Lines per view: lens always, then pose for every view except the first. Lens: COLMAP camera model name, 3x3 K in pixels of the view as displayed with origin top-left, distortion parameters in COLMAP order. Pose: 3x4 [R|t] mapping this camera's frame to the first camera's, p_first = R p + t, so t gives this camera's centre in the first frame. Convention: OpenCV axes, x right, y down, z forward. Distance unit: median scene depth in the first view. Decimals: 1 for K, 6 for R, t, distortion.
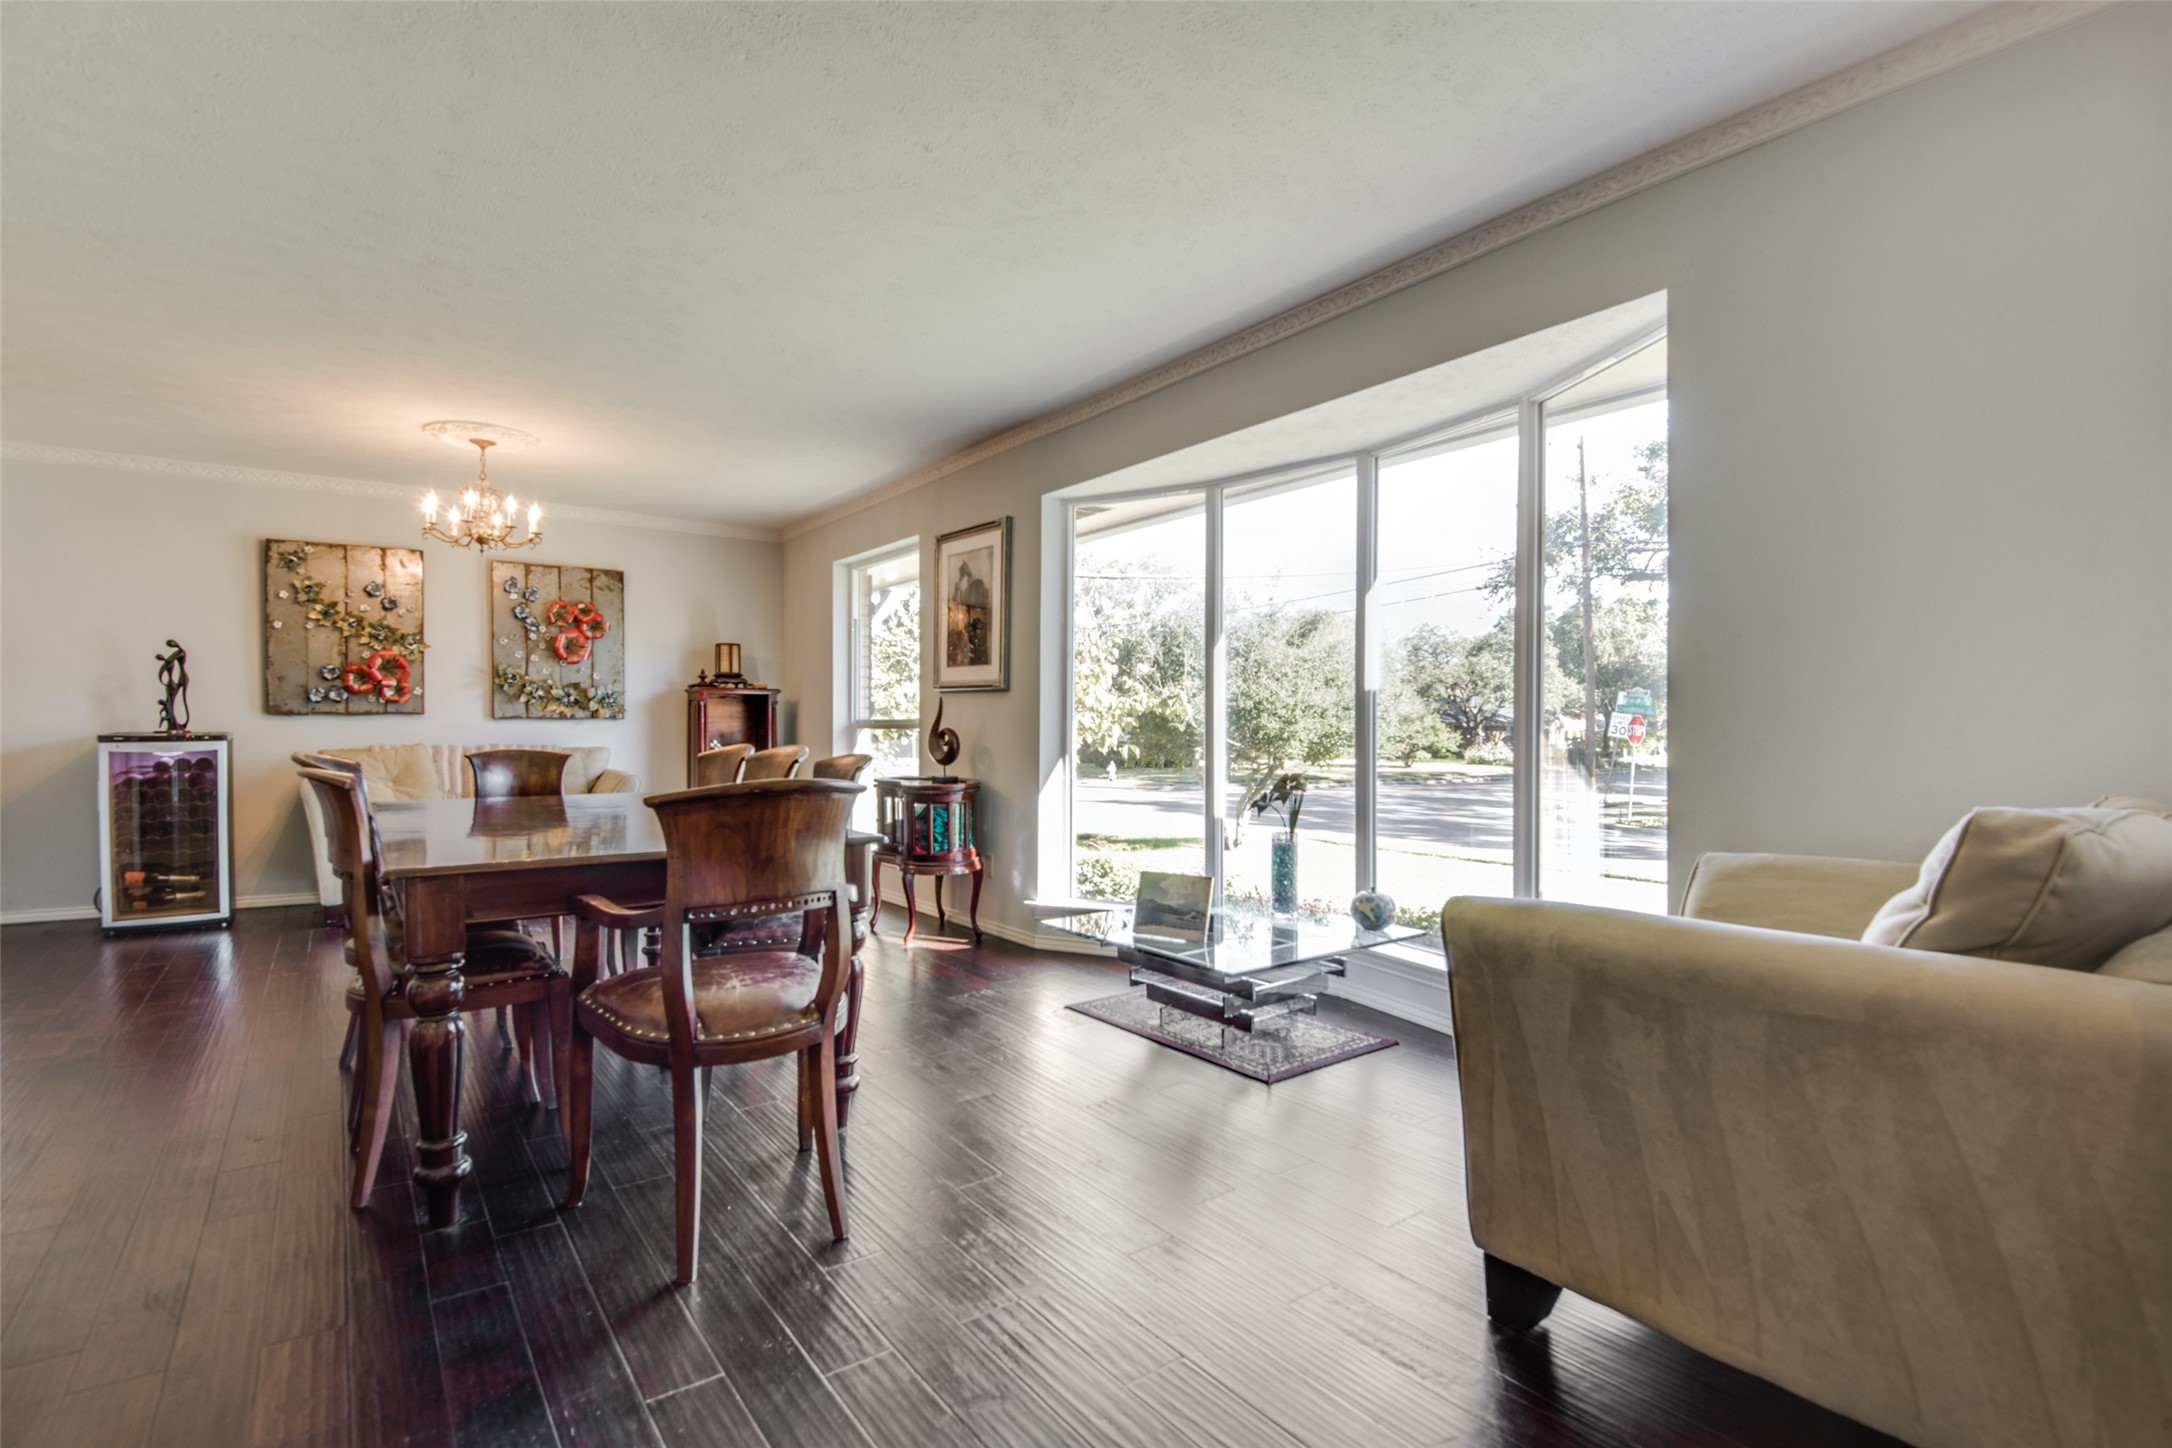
lens RADIAL K [[977.1, 0, 1101.0], [0, 977.1, 729.8], [0, 0, 1]] dist [0.029129, -0.014520]
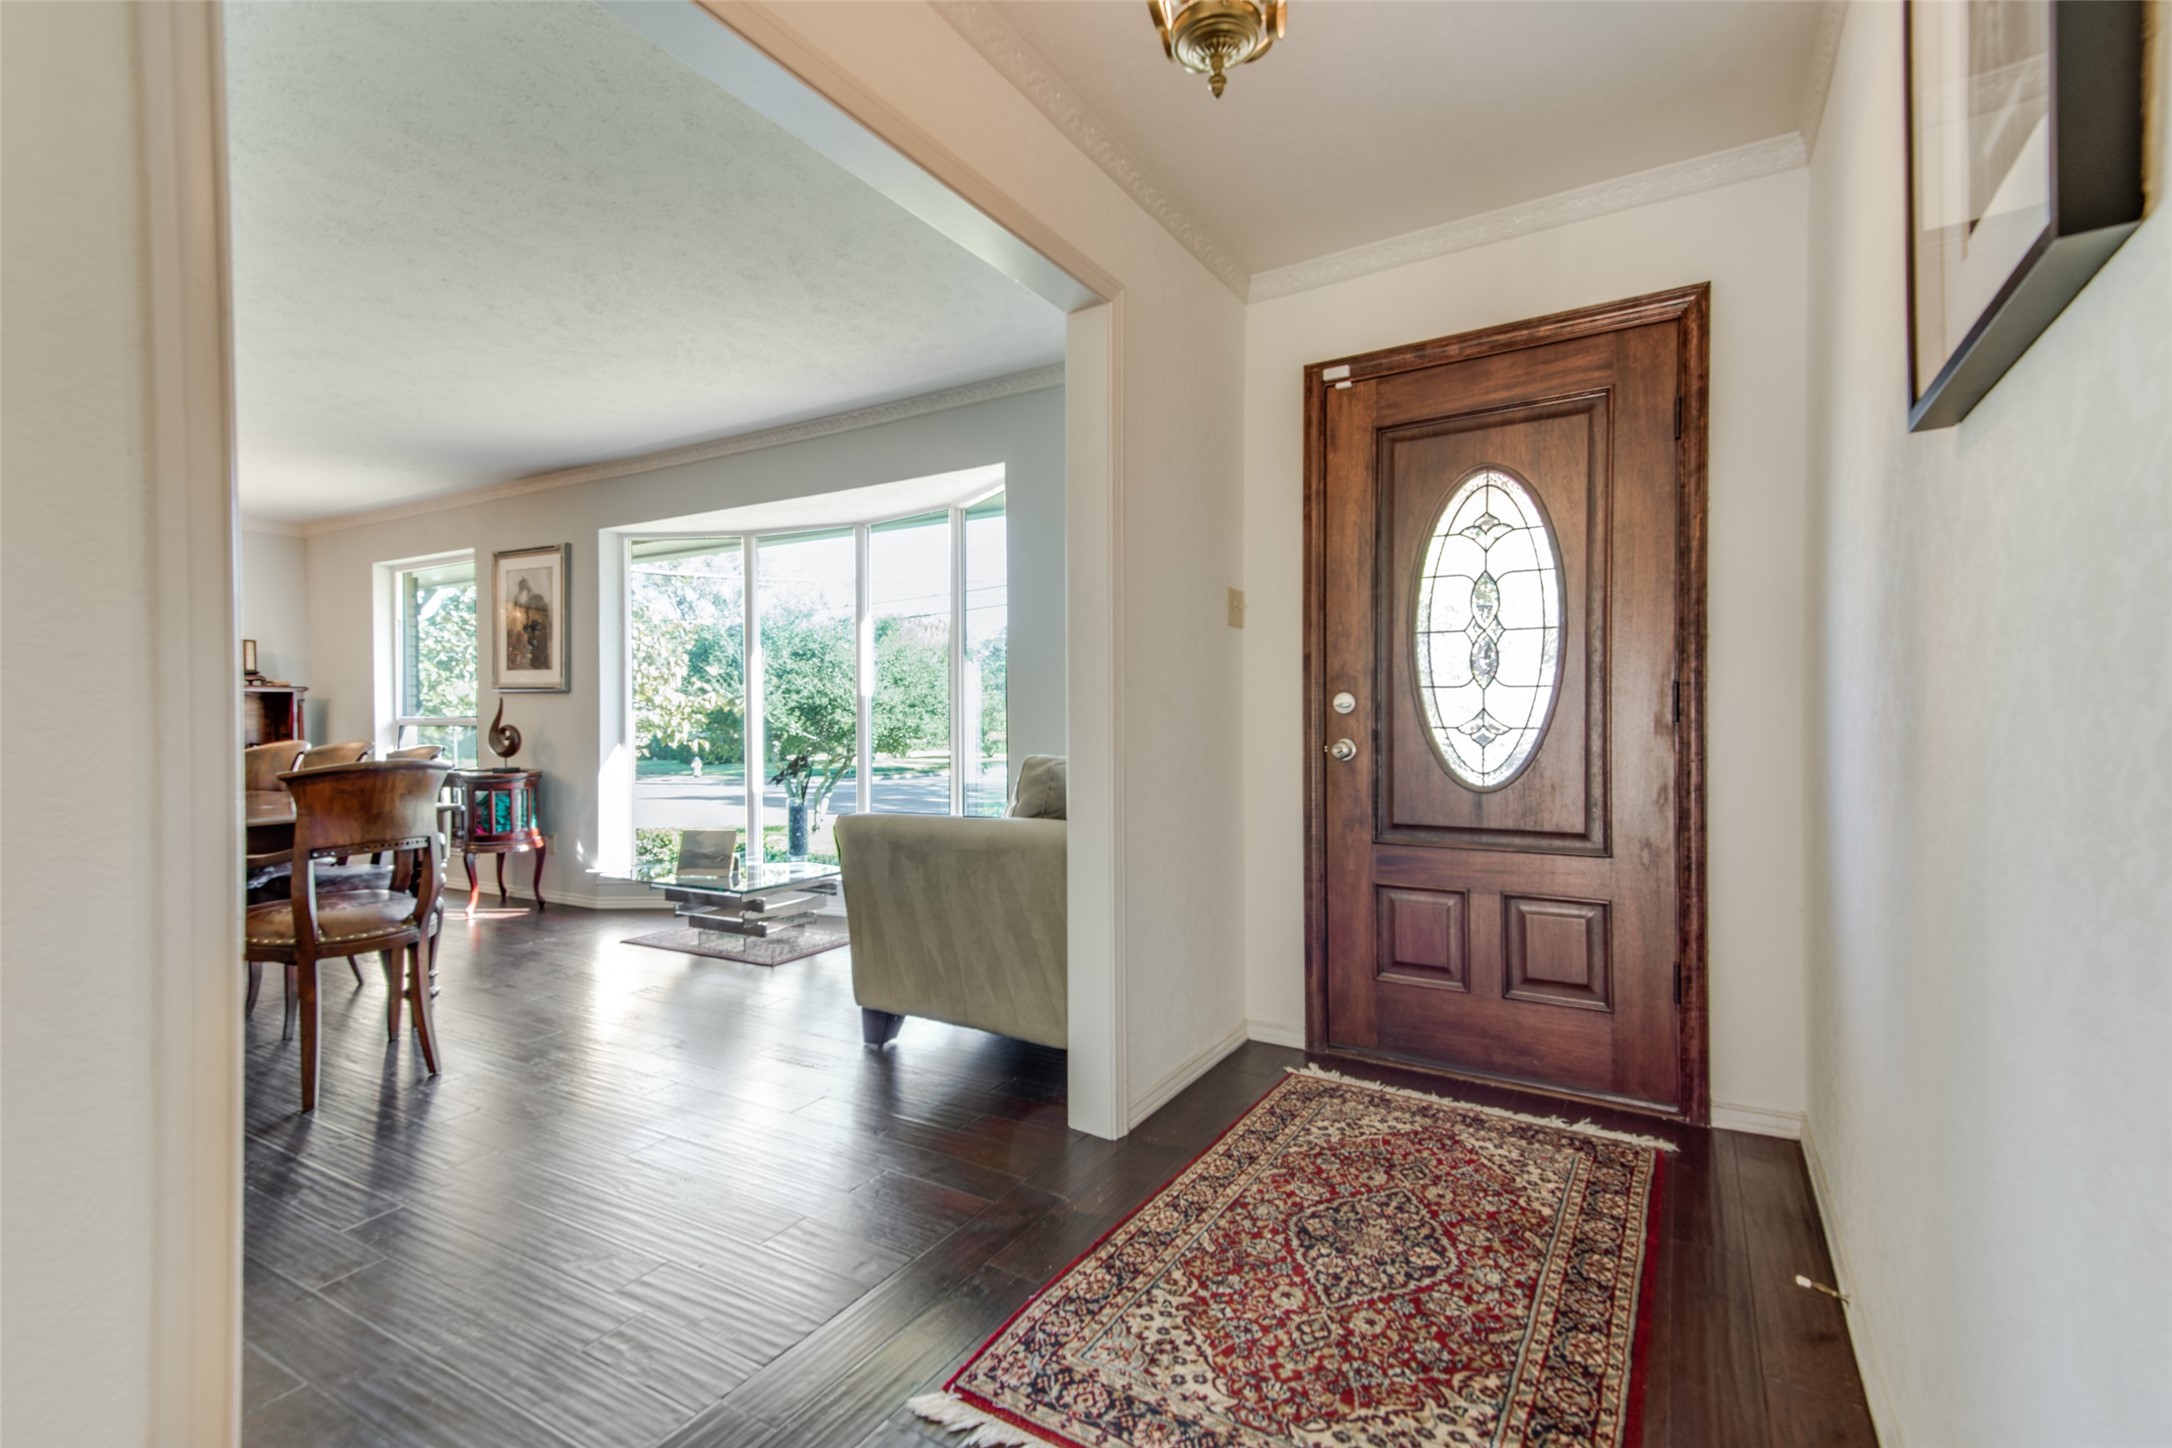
lens RADIAL K [[977.1, 0, 1101.0], [0, 977.1, 729.8], [0, 0, 1]] dist [0.029129, -0.014520]
pose [[0.923121, -0.009456, 0.384394, 0.040878], [0.007334, 0.999949, 0.006986, 0.001051], [-0.384441, -0.003630, 0.923143, -0.341426]]
